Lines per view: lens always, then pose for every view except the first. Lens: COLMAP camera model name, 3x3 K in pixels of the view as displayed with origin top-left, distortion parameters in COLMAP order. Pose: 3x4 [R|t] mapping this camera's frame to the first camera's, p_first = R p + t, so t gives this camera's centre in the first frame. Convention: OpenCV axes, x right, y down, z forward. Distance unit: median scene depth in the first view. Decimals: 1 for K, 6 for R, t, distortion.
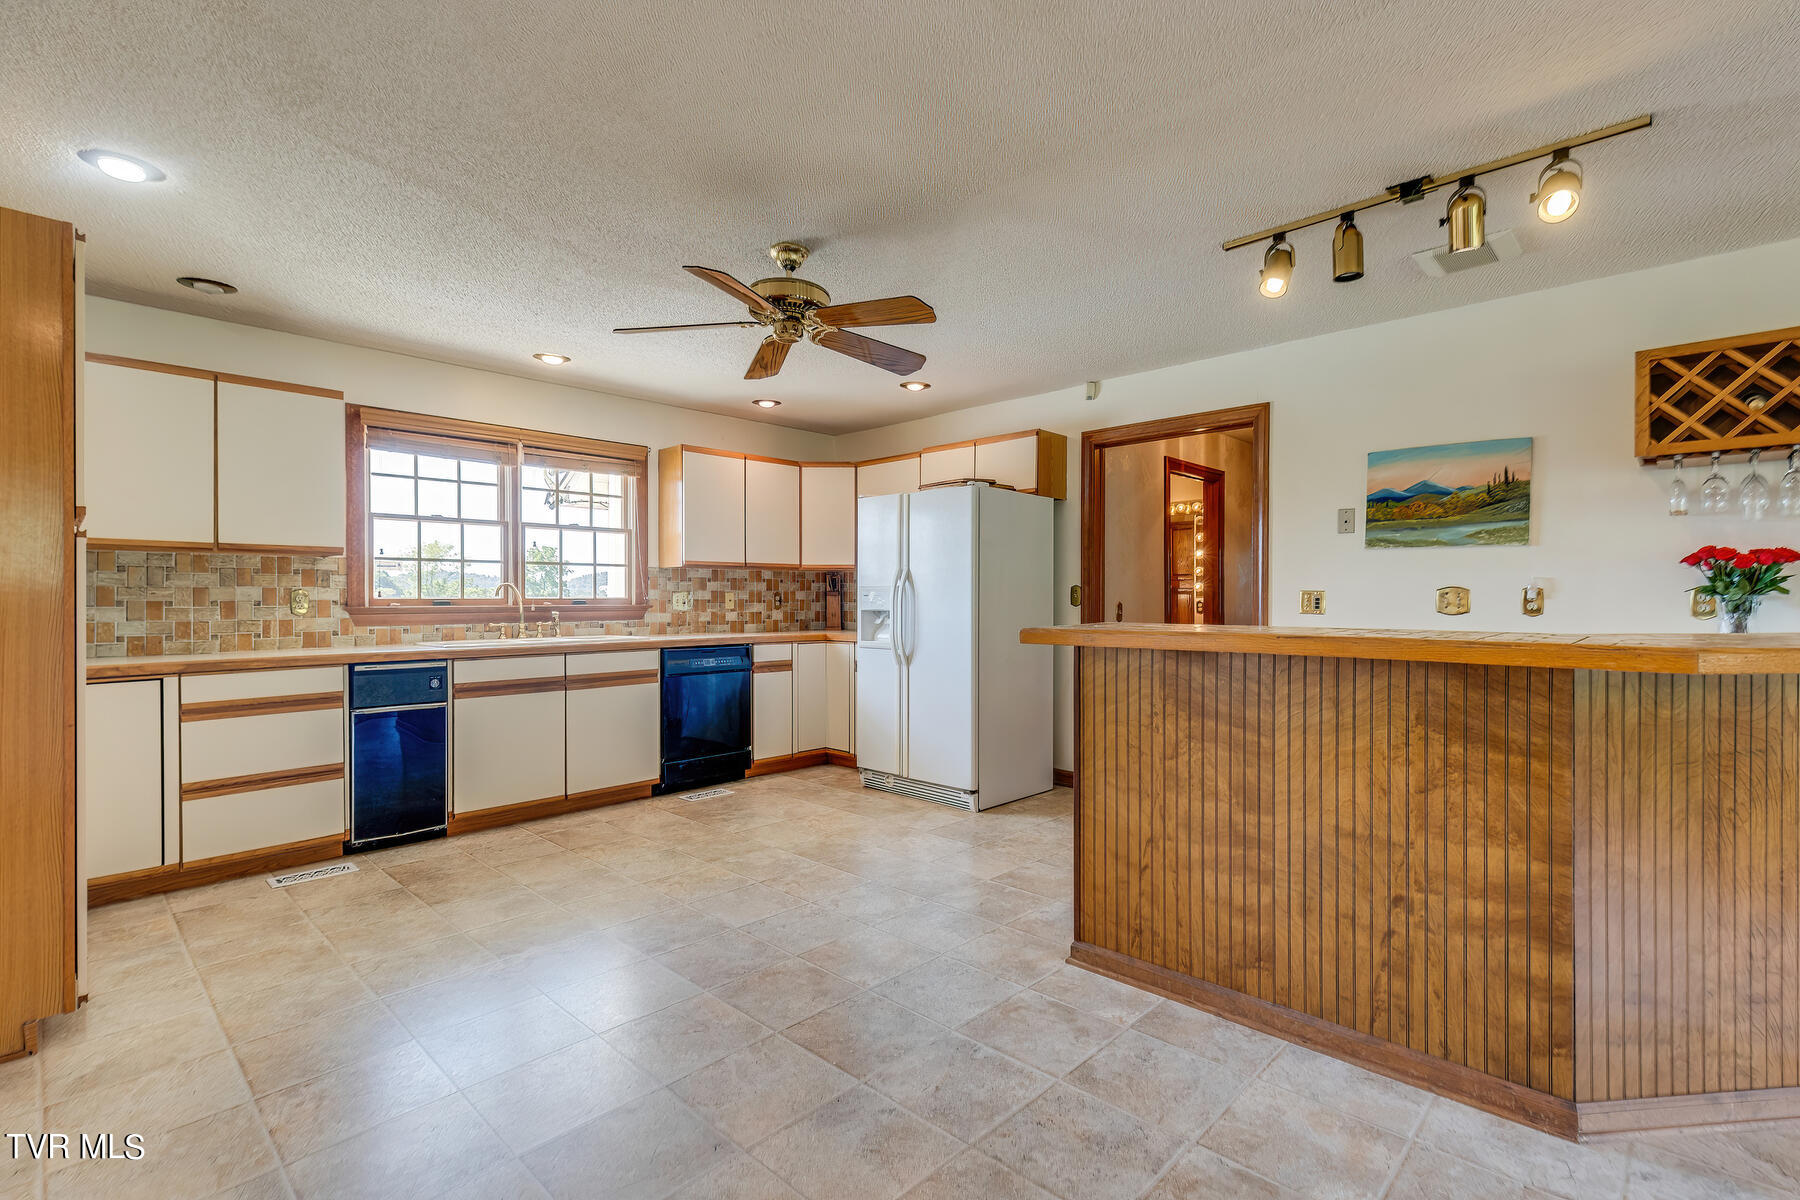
lens RADIAL K [[831.9, 0, 909.2], [0, 831.9, 602.7], [0, 0, 1]] dist [0.011766, -0.001594]
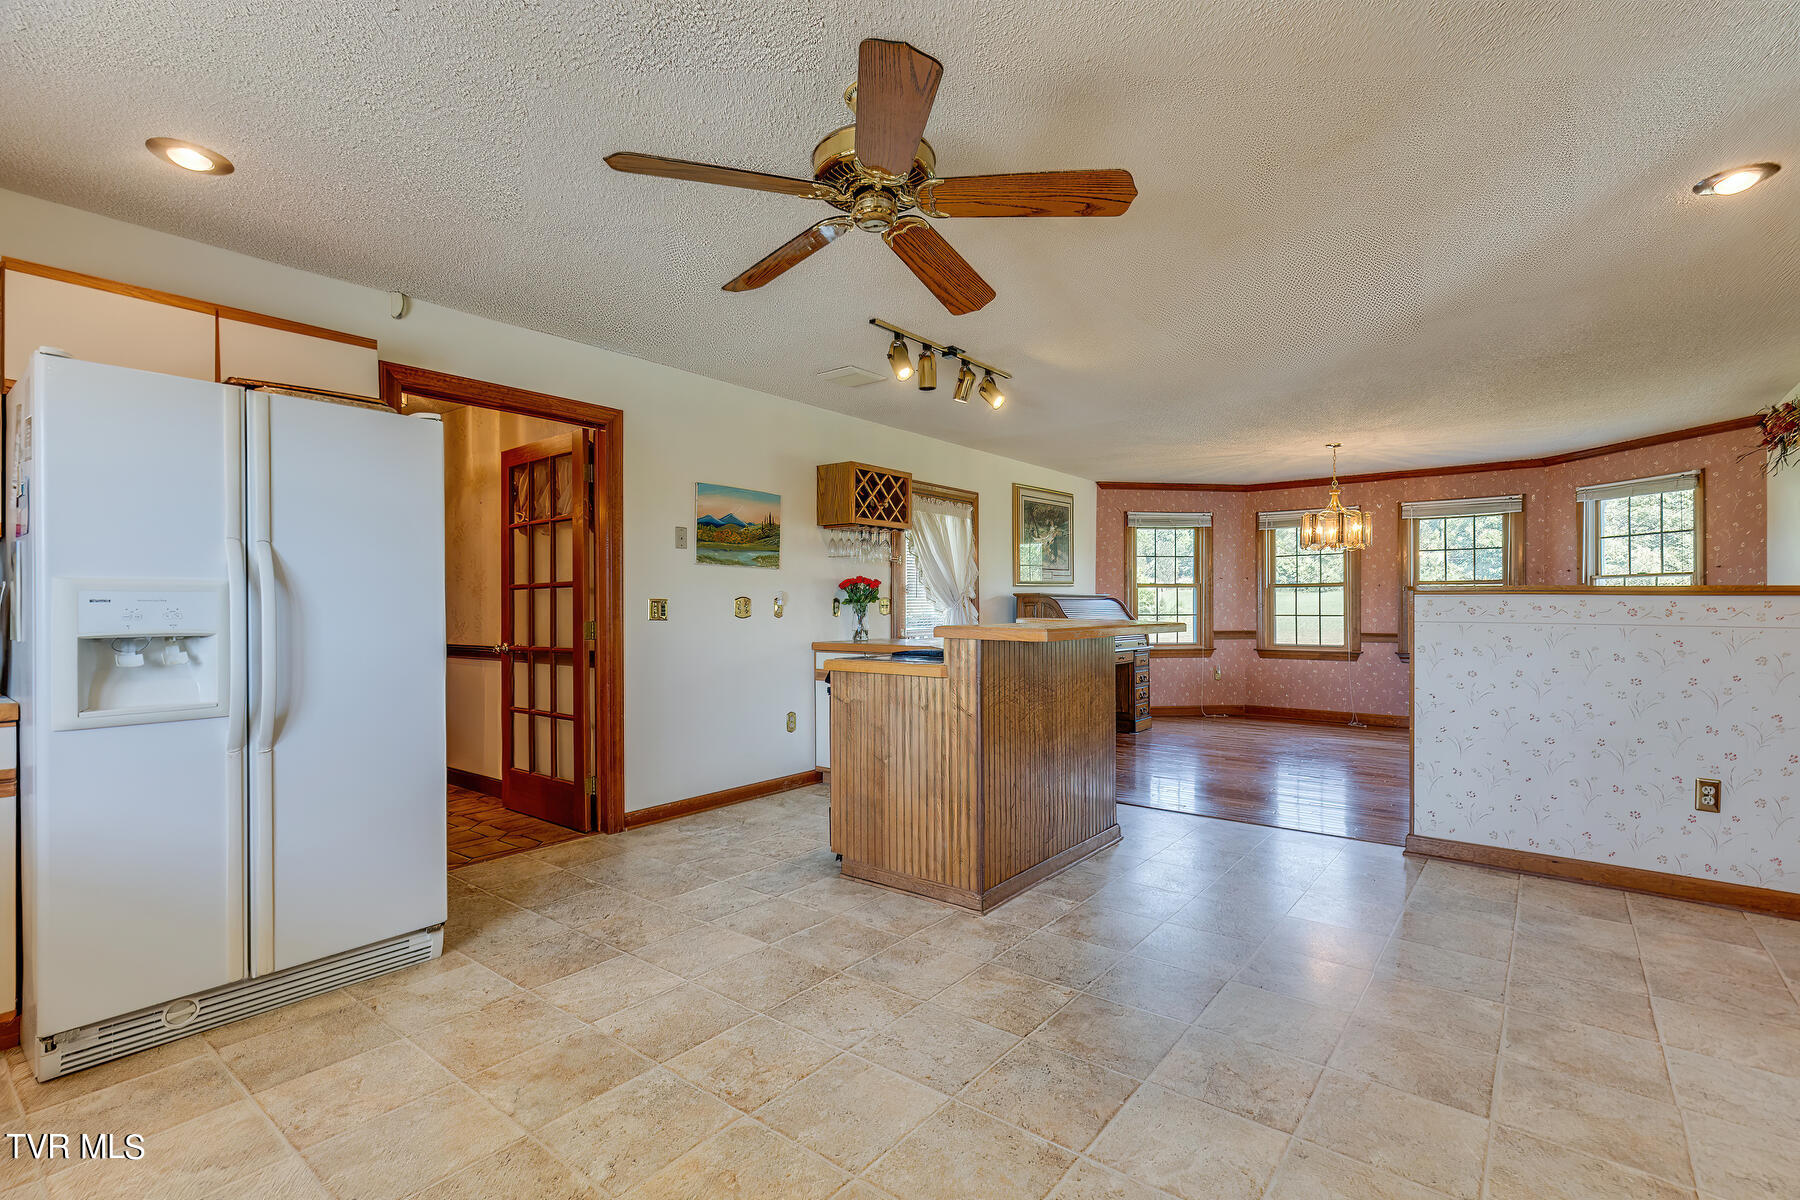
lens RADIAL K [[831.9, 0, 909.5], [0, 831.9, 604.8], [0, 0, 1]] dist [0.011766, -0.001594]
pose [[-0.104175, 0.000689, 0.994559, -0.667351], [0.010582, 0.999944, 0.000416, -0.003659], [-0.994503, 0.010568, -0.104176, 0.844381]]
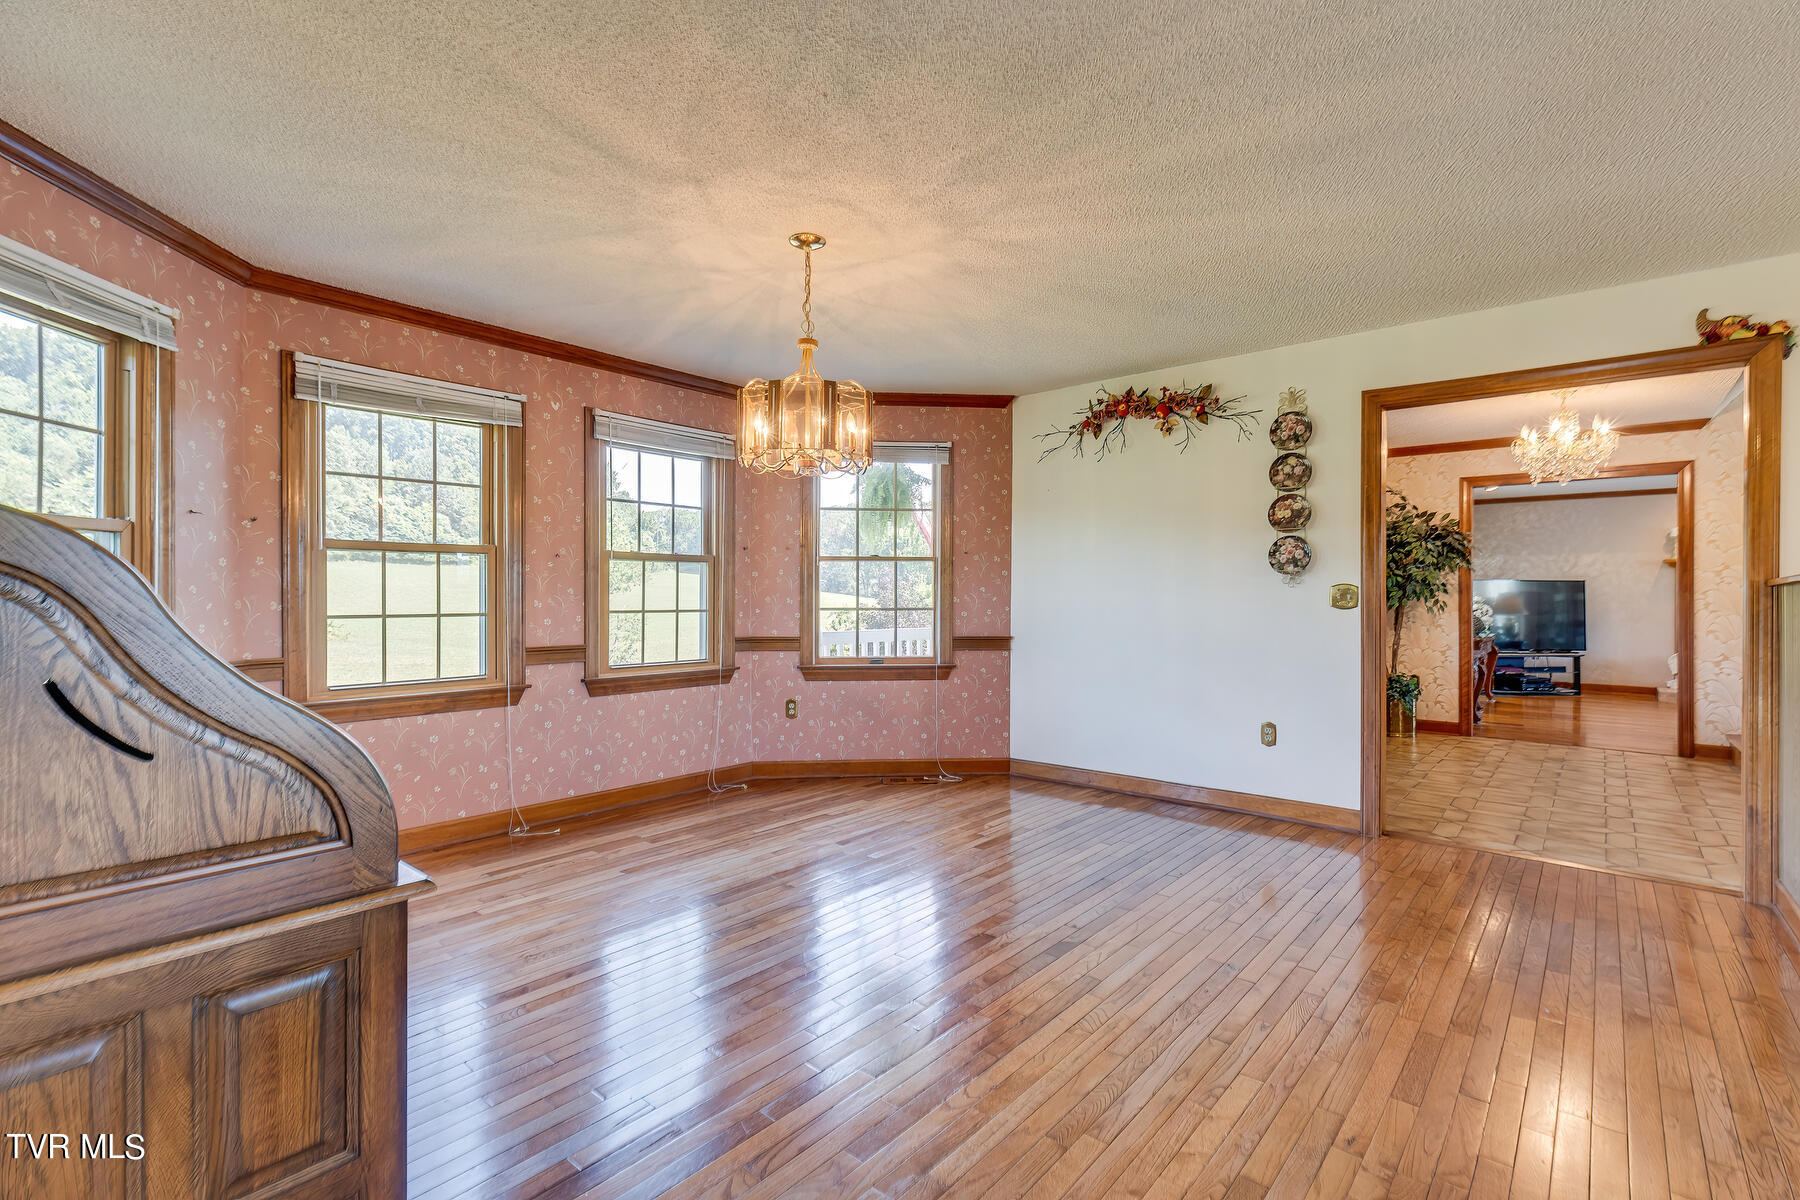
lens RADIAL K [[831.9, 0, 905.5], [0, 831.9, 597.6], [0, 0, 1]] dist [0.011766, -0.001594]
pose [[-0.997964, -0.003821, -0.063658, 0.893073], [-0.004513, 0.999932, 0.010731, 0.002050], [0.063613, 0.010997, -0.997914, 0.585989]]
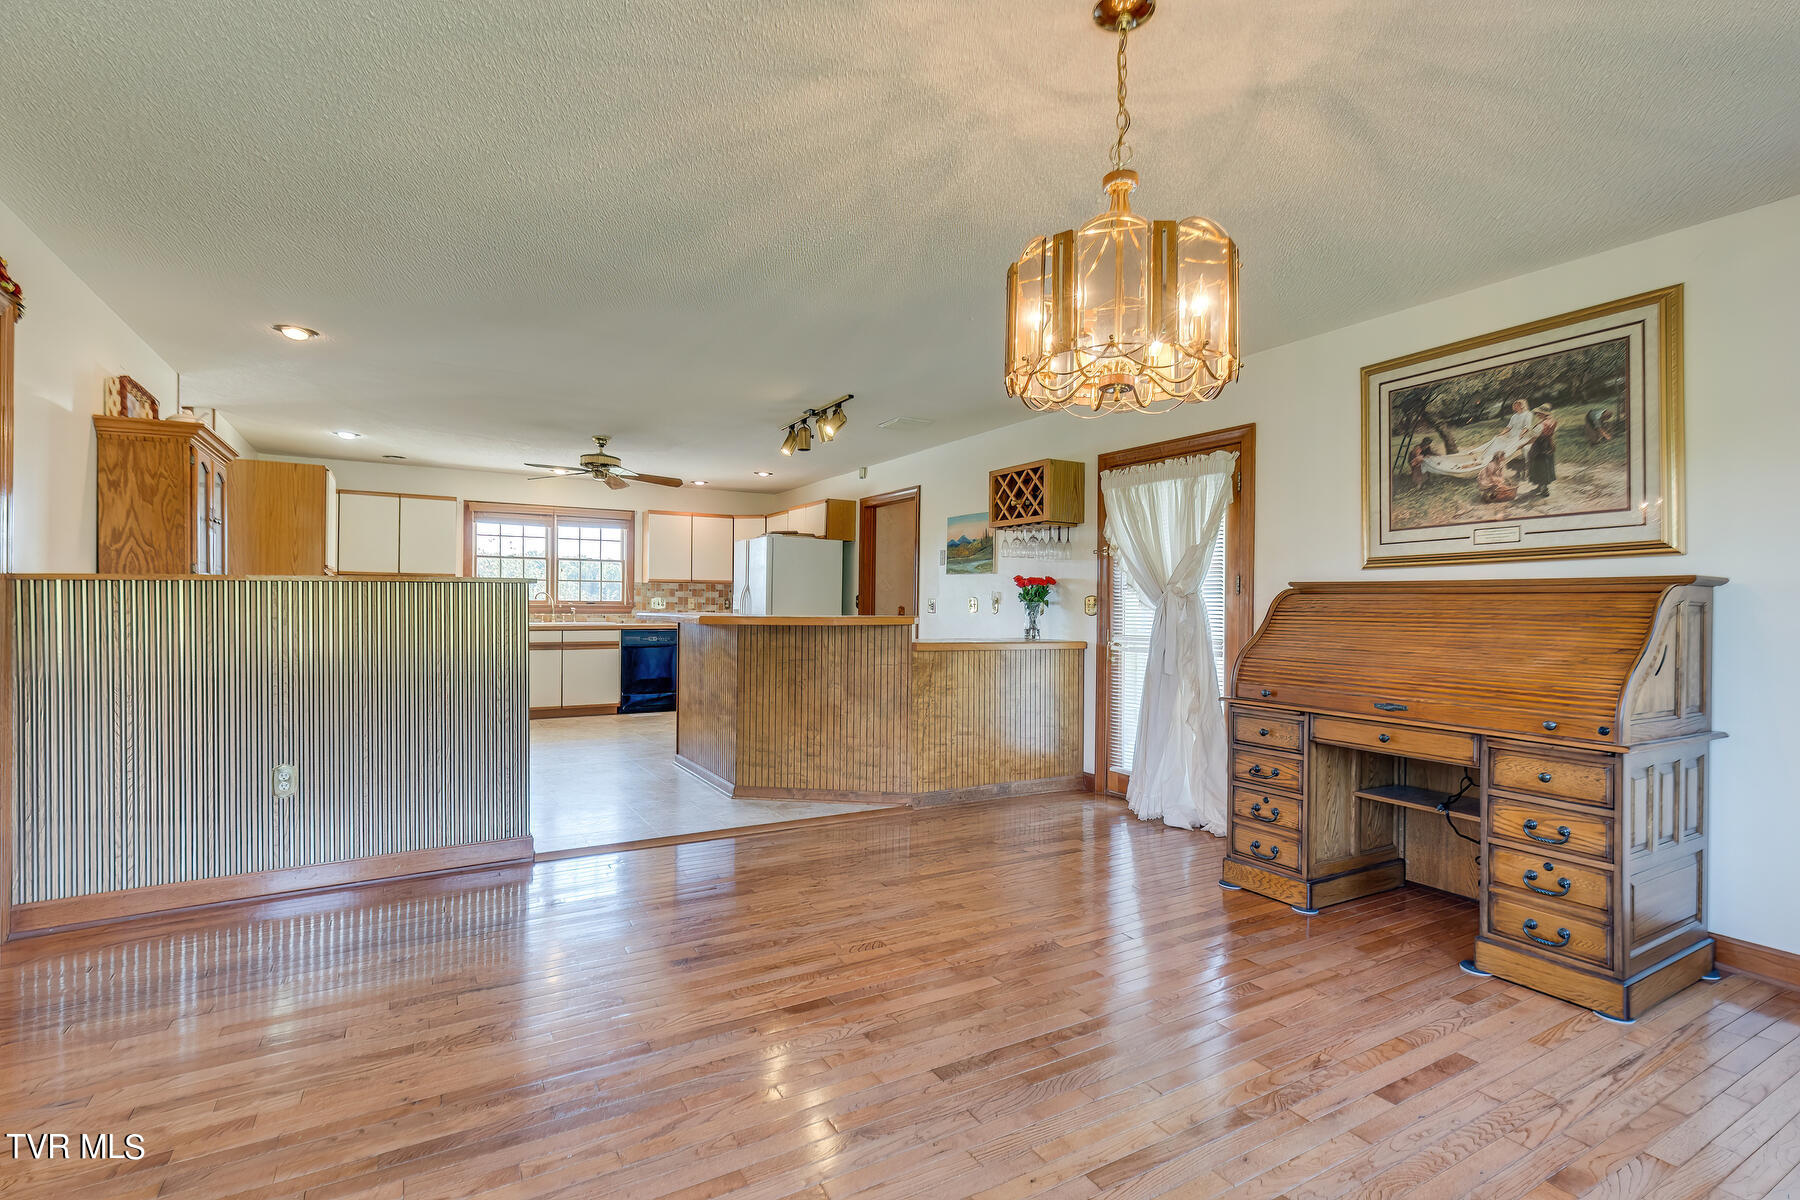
lens RADIAL K [[831.9, 0, 903.4], [0, 831.9, 607.4], [0, 0, 1]] dist [0.011766, -0.001594]
pose [[0.962498, 0.009222, -0.271133, 0.944607], [-0.010610, 0.999937, -0.003654, 0.010525], [0.271082, 0.006394, 0.962535, -0.669206]]
